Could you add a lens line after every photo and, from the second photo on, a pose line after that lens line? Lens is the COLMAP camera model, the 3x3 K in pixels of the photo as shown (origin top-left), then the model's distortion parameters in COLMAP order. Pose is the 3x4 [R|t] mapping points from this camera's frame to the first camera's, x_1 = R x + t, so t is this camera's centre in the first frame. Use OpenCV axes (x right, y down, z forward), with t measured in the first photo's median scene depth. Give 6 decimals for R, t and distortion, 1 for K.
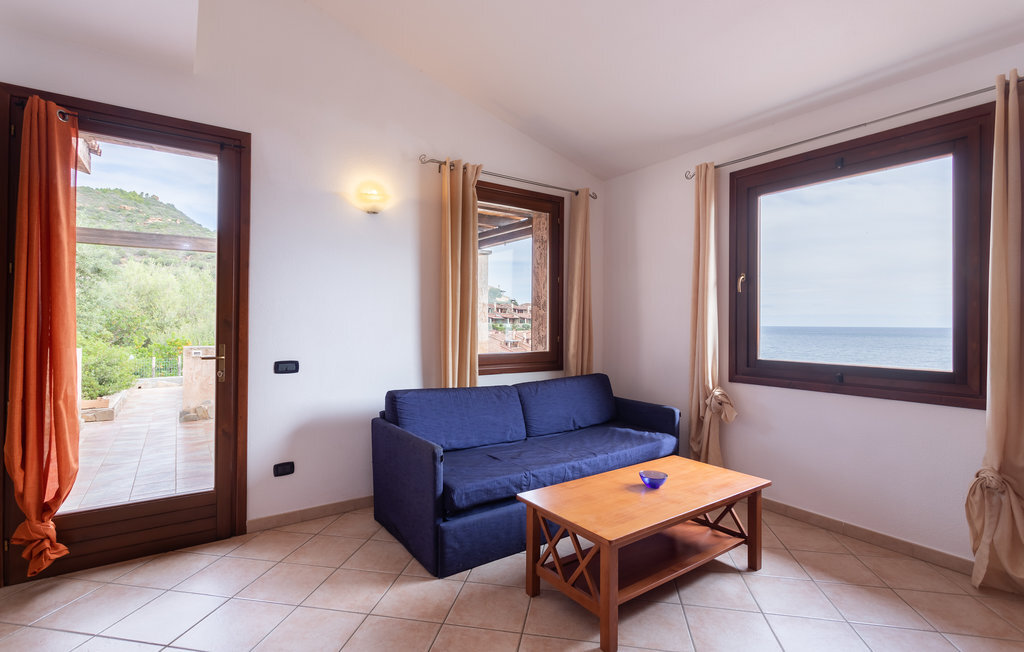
lens RADIAL K [[490.4, 0, 514.7], [0, 490.4, 321.9], [0, 0, 1]] dist [-0.001114, -0.001324]
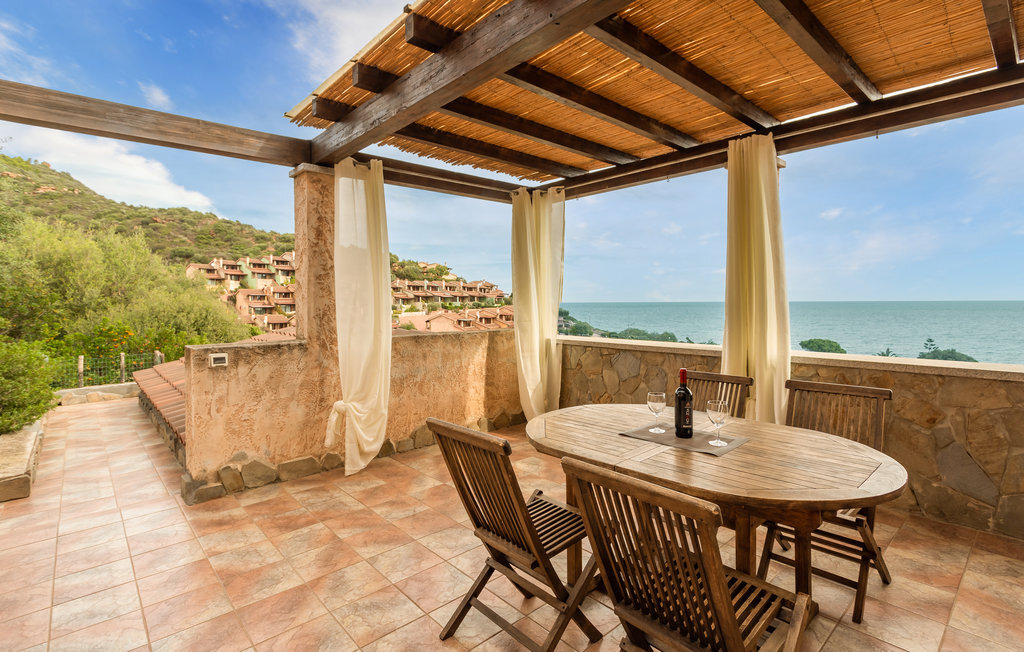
lens RADIAL K [[490.4, 0, 513.8], [0, 490.4, 308.8], [0, 0, 1]] dist [-0.001114, -0.001324]
pose [[0.991908, -0.014418, 0.126141, -0.028282], [0.012235, 0.999762, 0.018059, 0.000530], [-0.126372, -0.016369, 0.991848, 0.032405]]
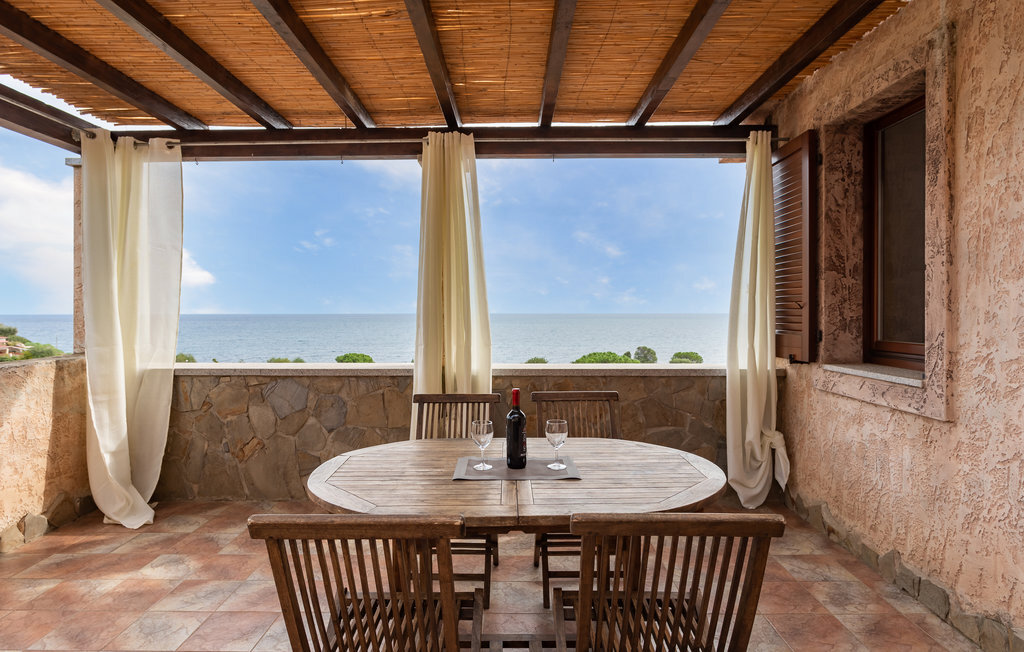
lens RADIAL K [[585.3, 0, 510.6], [0, 585.3, 322.7], [0, 0, 1]] dist [-0.009044, -0.000827]
pose [[0.582771, -0.024077, 0.812280, -0.153528], [0.003751, 0.999630, 0.026939, -0.000069], [-0.812628, -0.012652, 0.582645, 0.148288]]
